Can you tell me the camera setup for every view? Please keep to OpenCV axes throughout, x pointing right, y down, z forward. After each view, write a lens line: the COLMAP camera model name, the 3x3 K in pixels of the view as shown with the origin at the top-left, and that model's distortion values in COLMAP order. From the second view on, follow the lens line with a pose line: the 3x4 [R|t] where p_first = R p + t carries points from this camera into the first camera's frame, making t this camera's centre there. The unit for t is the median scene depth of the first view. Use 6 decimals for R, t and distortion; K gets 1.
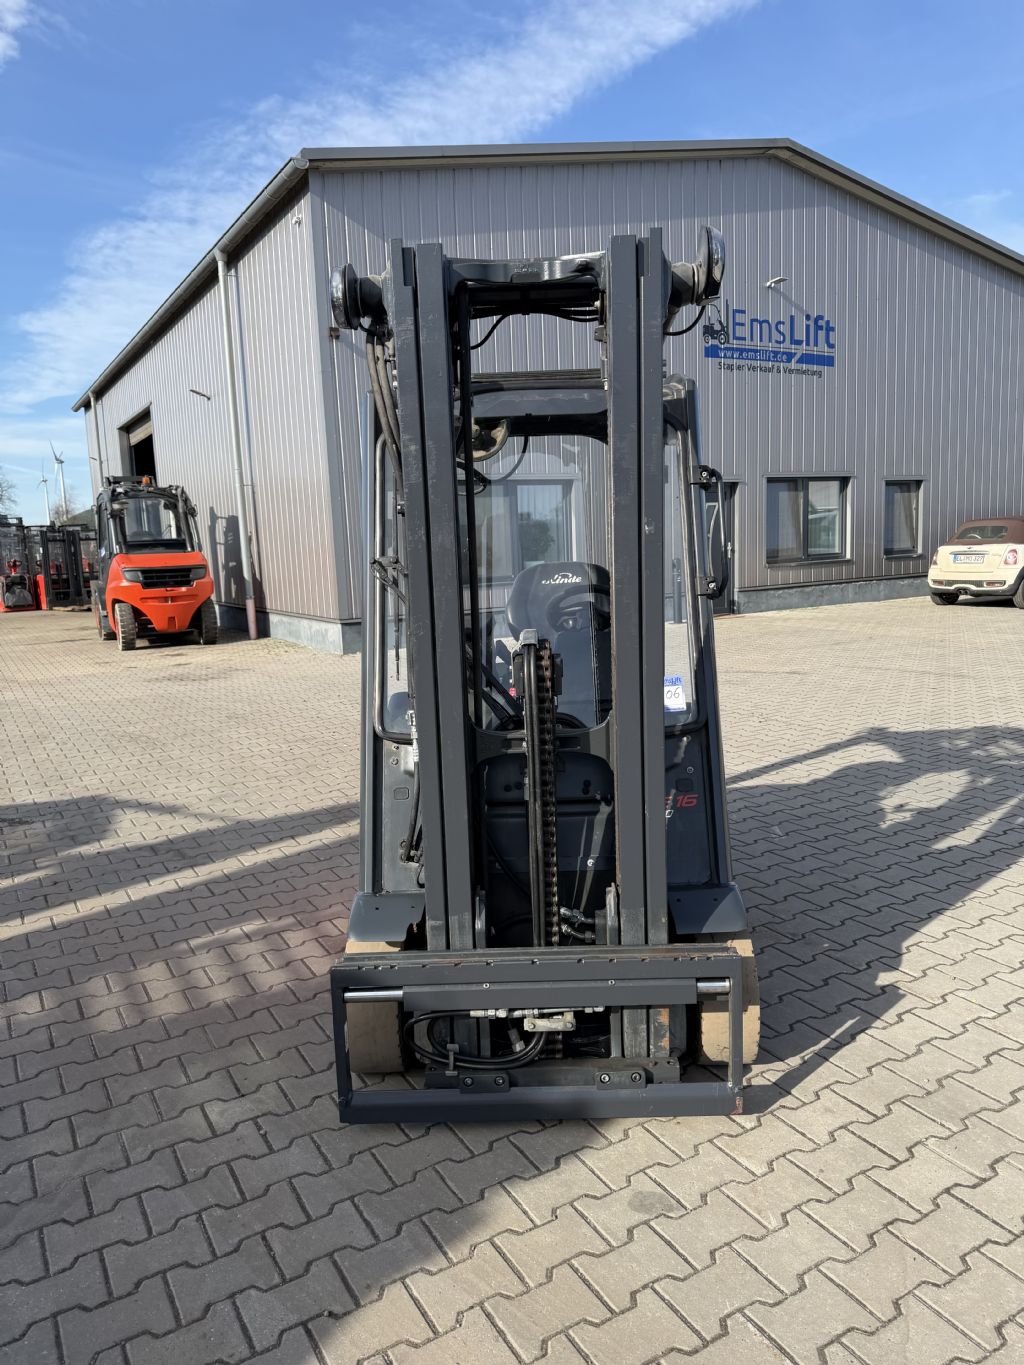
lens RADIAL K [[960.1, 0, 521.2], [0, 960.1, 679.5], [0, 0, 1]] dist [0.039592, -0.047548]
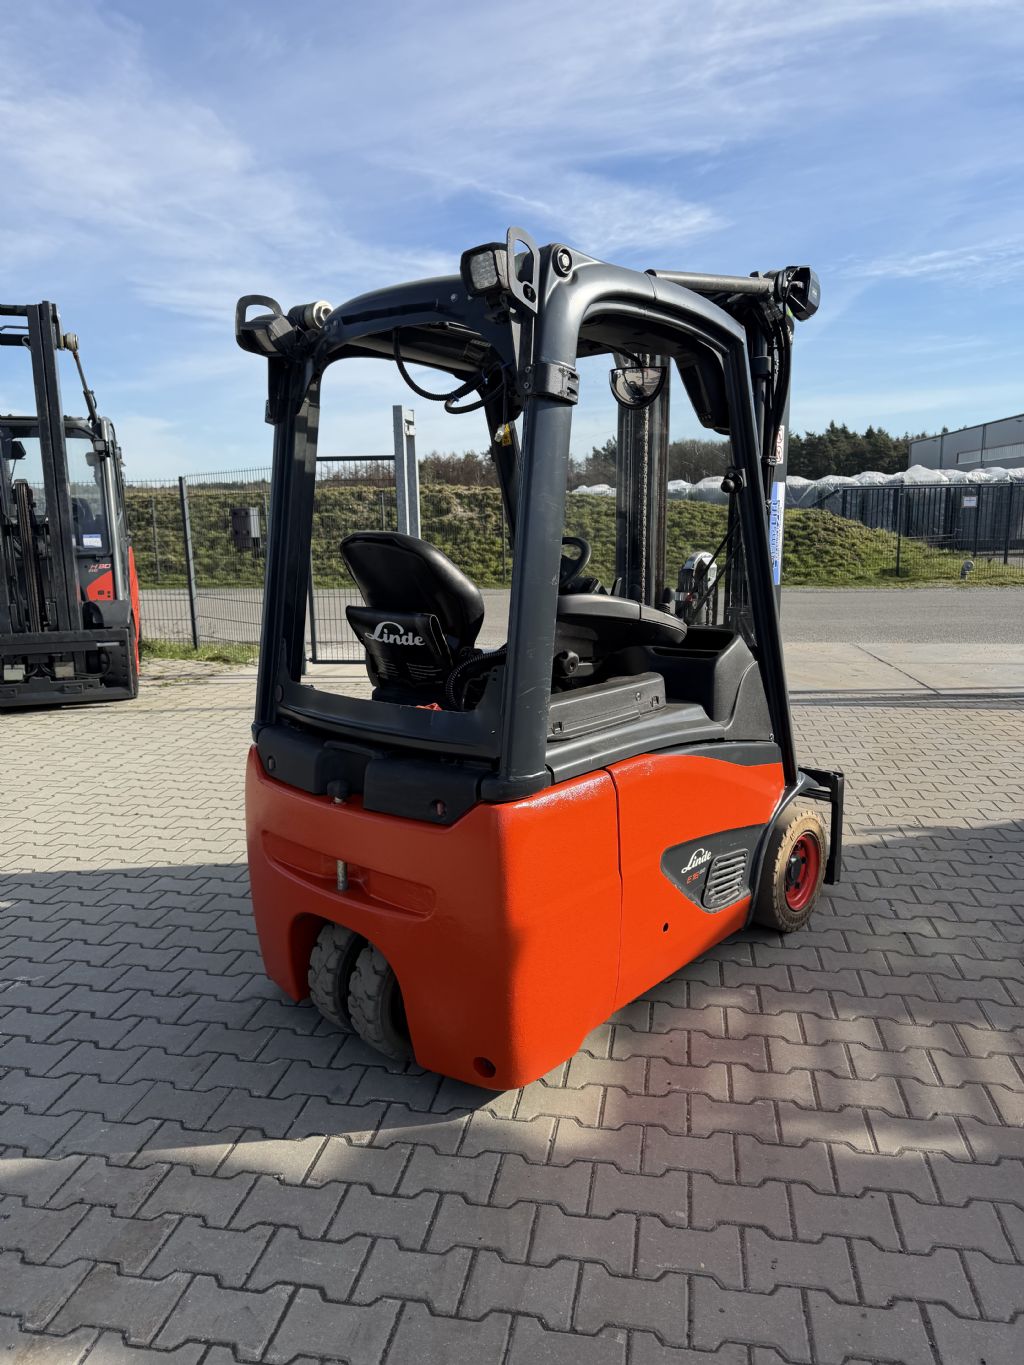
lens RADIAL K [[960.1, 0, 518.7], [0, 960.1, 681.2], [0, 0, 1]] dist [0.039592, -0.047548]
pose [[-0.758778, -0.069755, 0.647604, -0.492584], [0.139447, 0.953799, 0.266123, -0.194120], [-0.636247, 0.292234, -0.713995, 1.498210]]
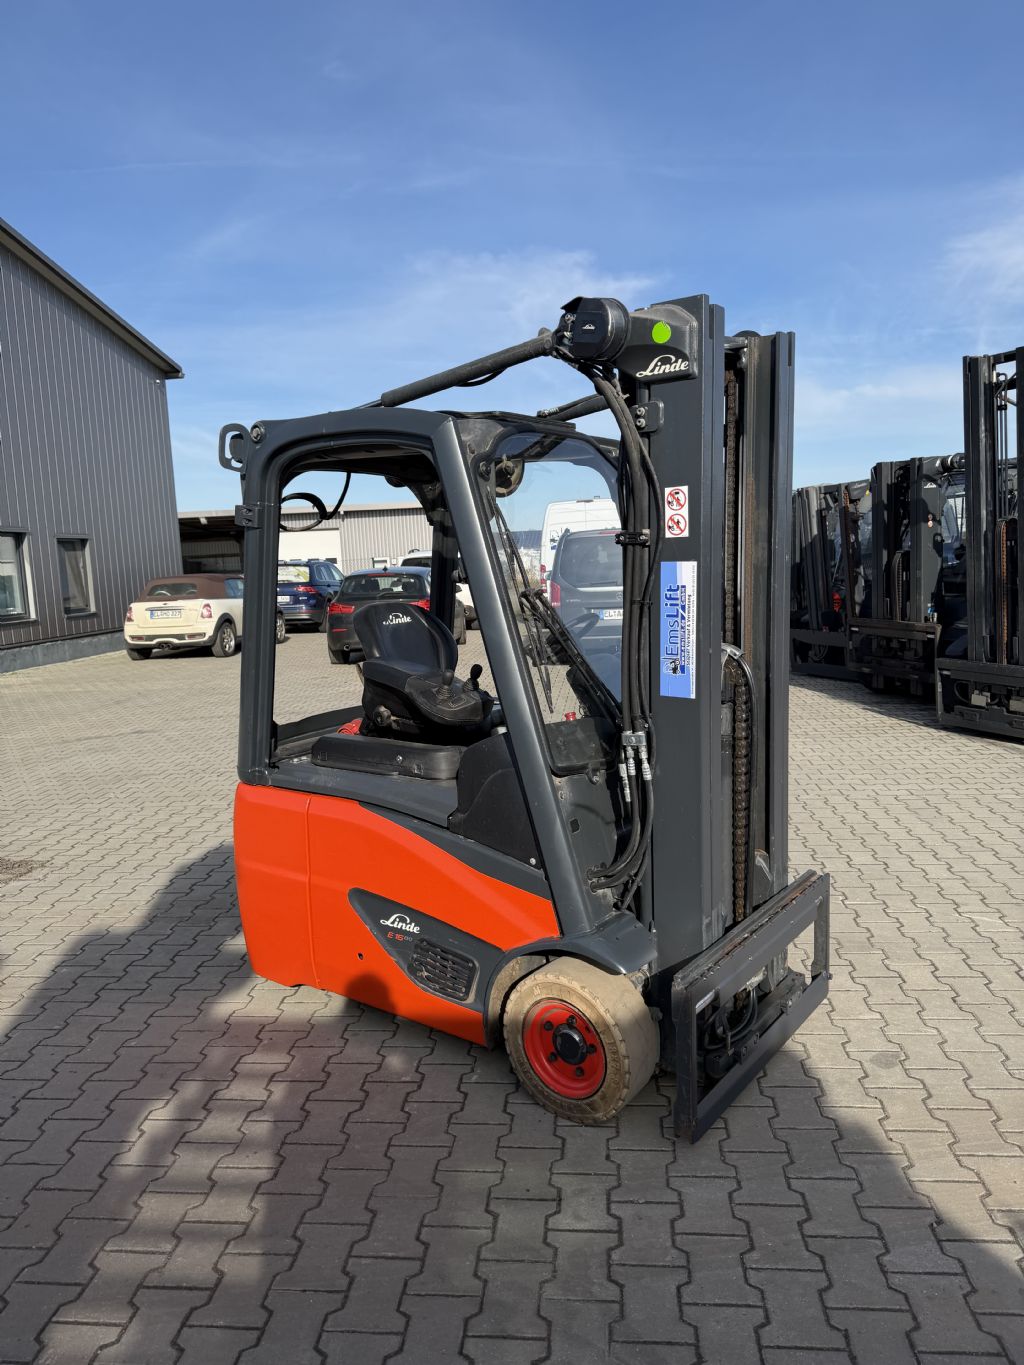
lens RADIAL K [[960.1, 0, 514.5], [0, 960.1, 683.5], [0, 0, 1]] dist [0.039592, -0.047548]
pose [[0.588438, -0.094092, 0.803049, -0.693776], [0.142198, 0.989768, 0.011773, -0.034595], [-0.795940, 0.107264, 0.595797, 0.328236]]
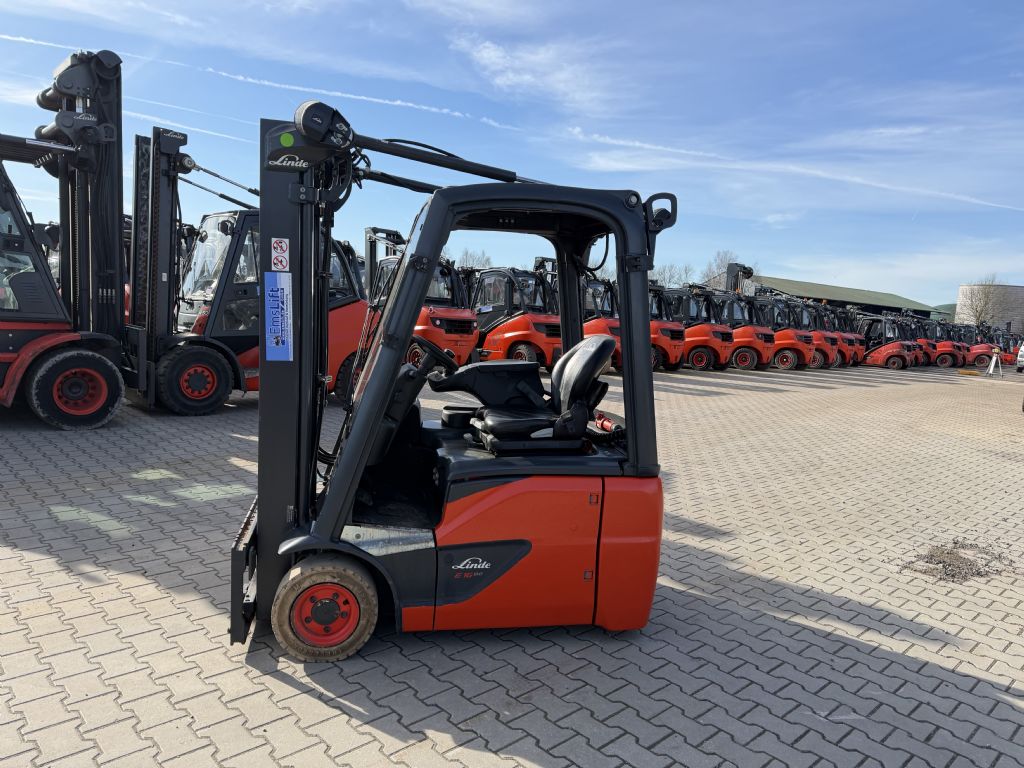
lens RADIAL K [[720.2, 0, 516.5], [0, 720.2, 386.2], [0, 0, 1]] dist [0.039592, -0.047548]
pose [[0.223659, 0.160527, -0.961357, 0.940773], [-0.220842, 0.969038, 0.110431, -0.141100], [0.949318, 0.187609, 0.252185, 0.697989]]
